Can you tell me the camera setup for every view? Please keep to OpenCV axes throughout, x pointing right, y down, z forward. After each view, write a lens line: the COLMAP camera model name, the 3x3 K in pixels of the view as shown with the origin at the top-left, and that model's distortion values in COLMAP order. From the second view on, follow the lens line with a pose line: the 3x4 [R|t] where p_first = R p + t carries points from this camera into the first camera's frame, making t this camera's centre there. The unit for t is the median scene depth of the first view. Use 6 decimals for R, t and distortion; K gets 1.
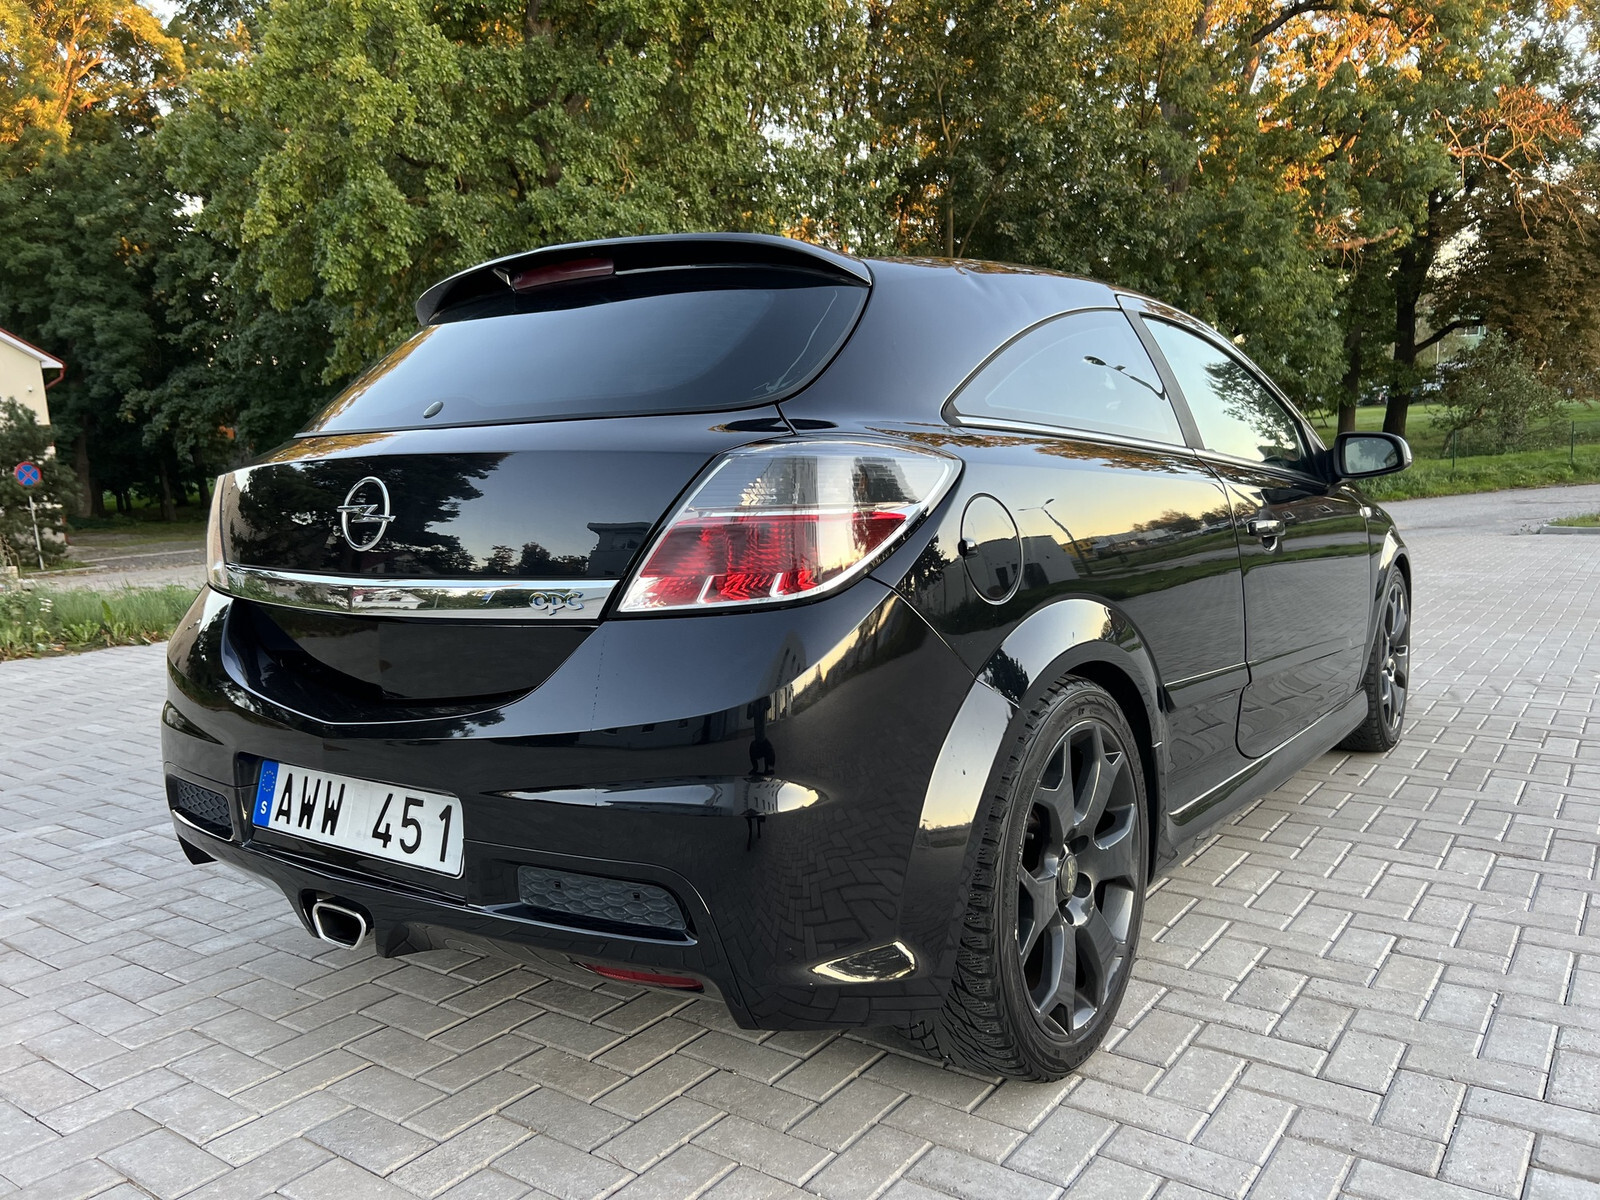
lens RADIAL K [[1233.0, 0, 800.0], [0, 1233.0, 600.0], [0, 0, 1]] dist [-0.001838, -0.001348]
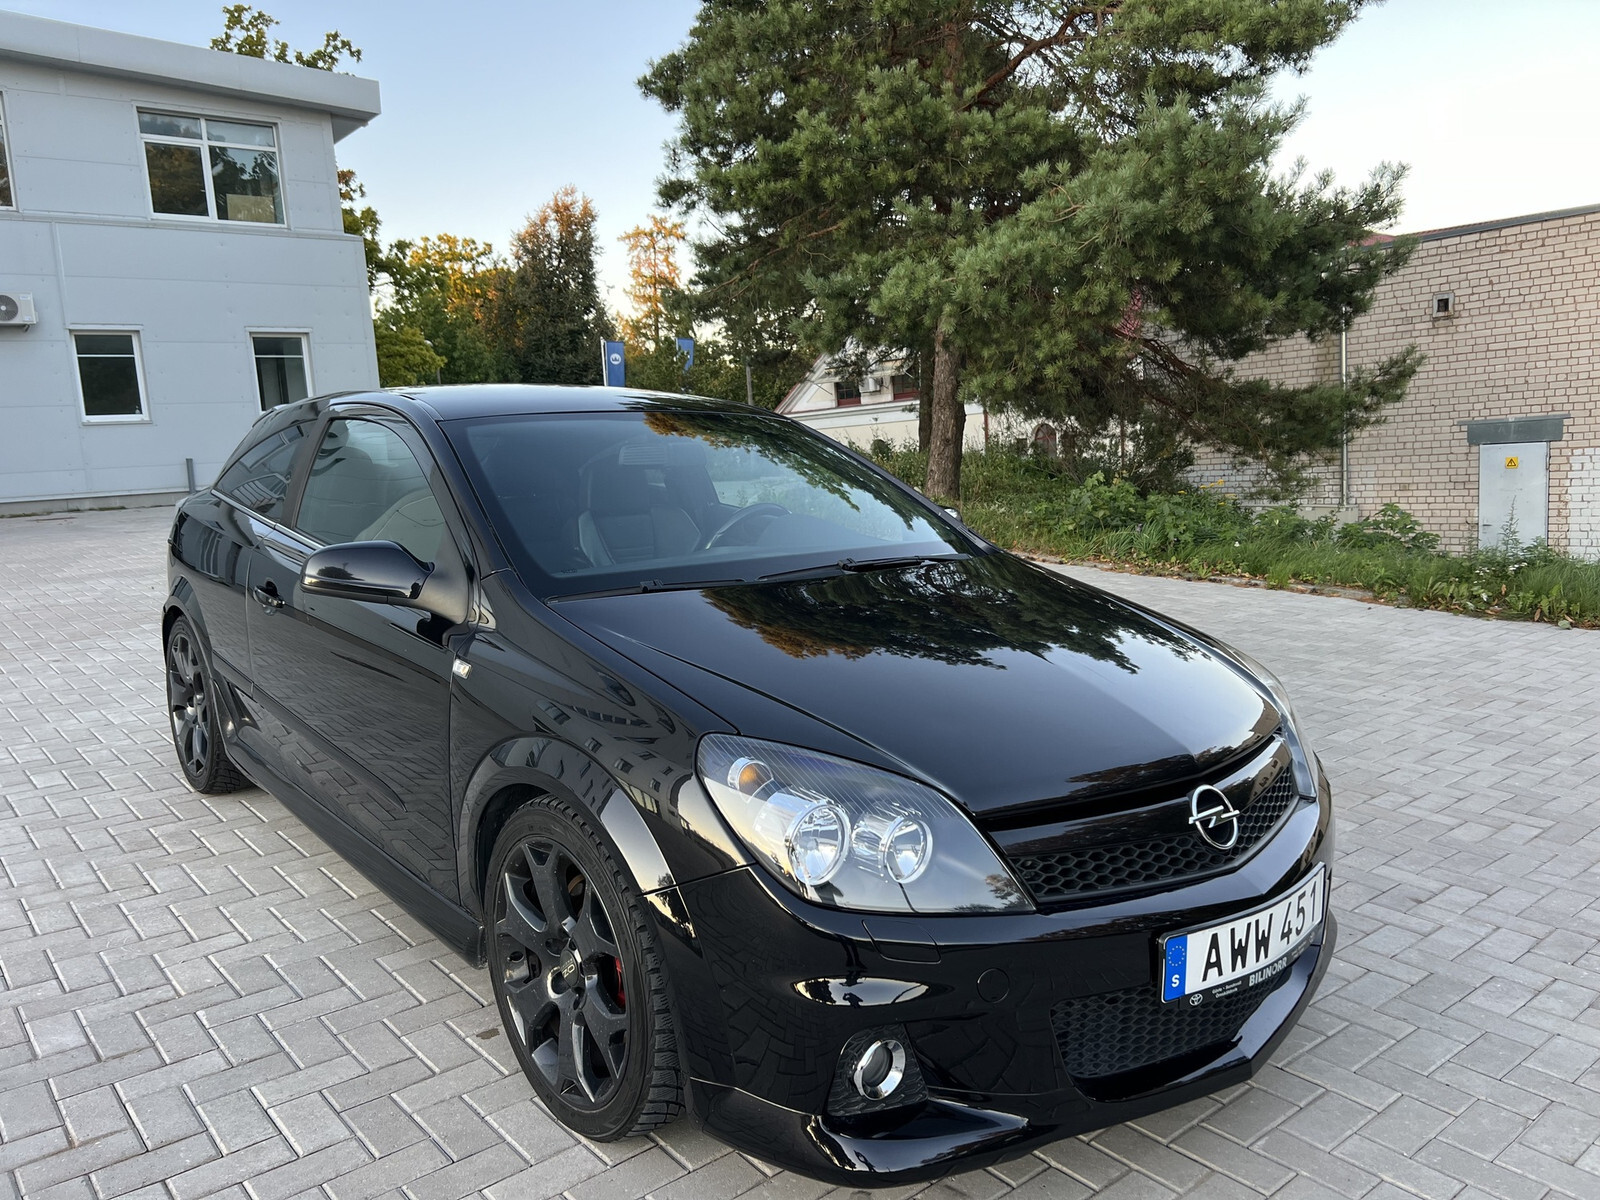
lens RADIAL K [[1233.0, 0, 800.0], [0, 1233.0, 600.0], [0, 0, 1]] dist [-0.001838, -0.001348]
pose [[-0.261096, 0.176499, -0.949040, 0.647866], [-0.084071, 0.975249, 0.204503, -0.160688], [0.961645, 0.133182, -0.239795, 0.829793]]
